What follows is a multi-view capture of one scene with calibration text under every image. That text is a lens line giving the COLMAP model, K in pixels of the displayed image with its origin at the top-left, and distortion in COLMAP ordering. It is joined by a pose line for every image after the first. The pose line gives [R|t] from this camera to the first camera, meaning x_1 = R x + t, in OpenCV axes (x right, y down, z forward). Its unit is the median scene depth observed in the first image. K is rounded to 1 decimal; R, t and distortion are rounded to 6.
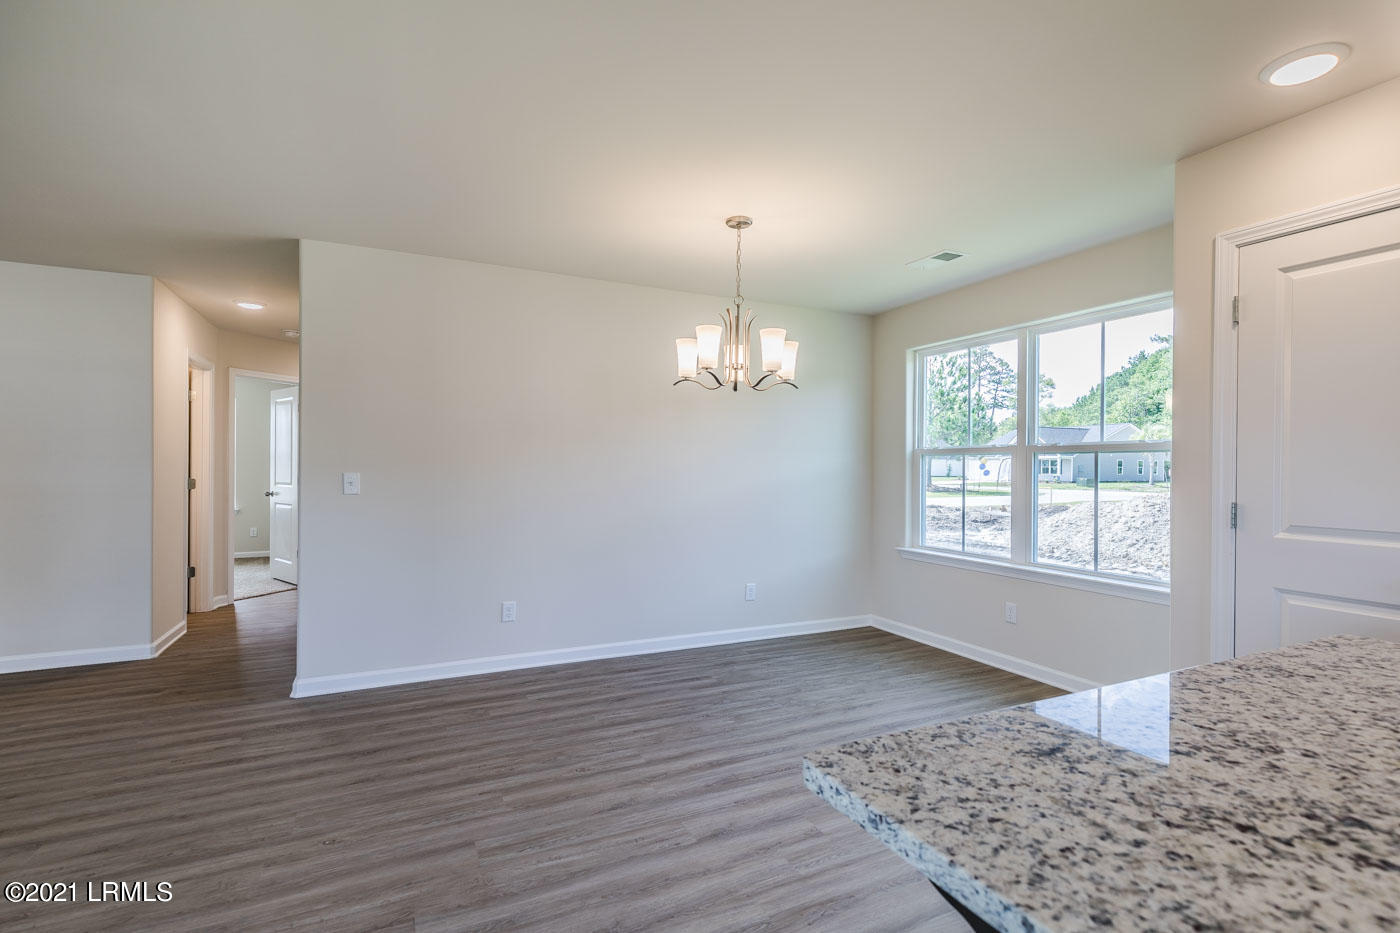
lens RADIAL K [[645.5, 0, 689.1], [0, 645.5, 466.0], [0, 0, 1]] dist [0.005870, -0.001189]
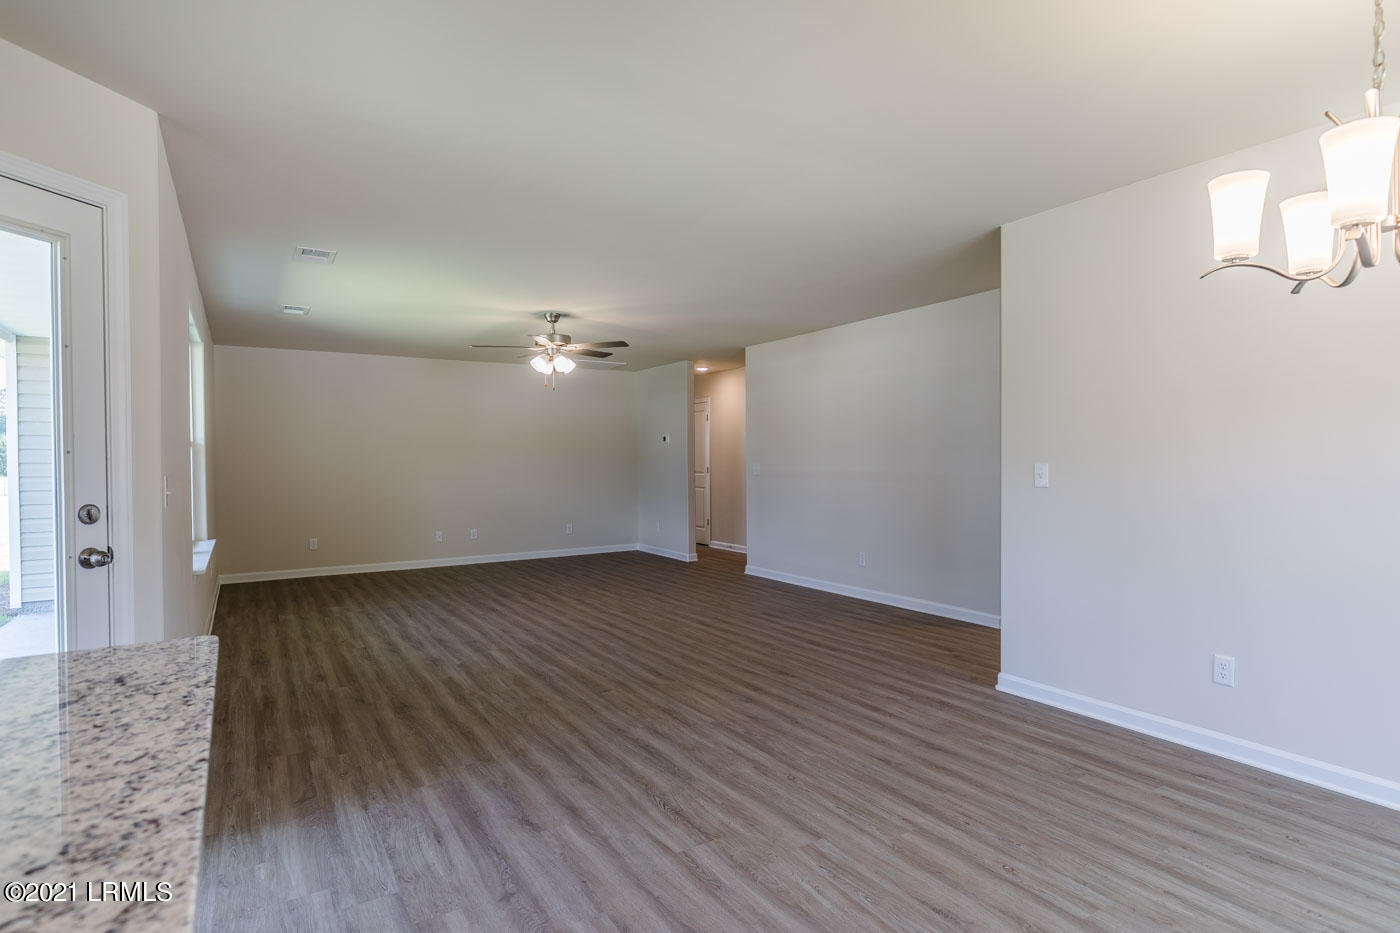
lens RADIAL K [[752.8, 0, 734.1], [0, 752.8, 464.8], [0, 0, 1]] dist [0.000630, 0.003622]
pose [[0.135149, -0.000114, -0.990825, 0.559175], [0.012336, 0.999923, 0.001568, 0.004894], [0.990748, -0.012434, 0.135140, 0.506993]]
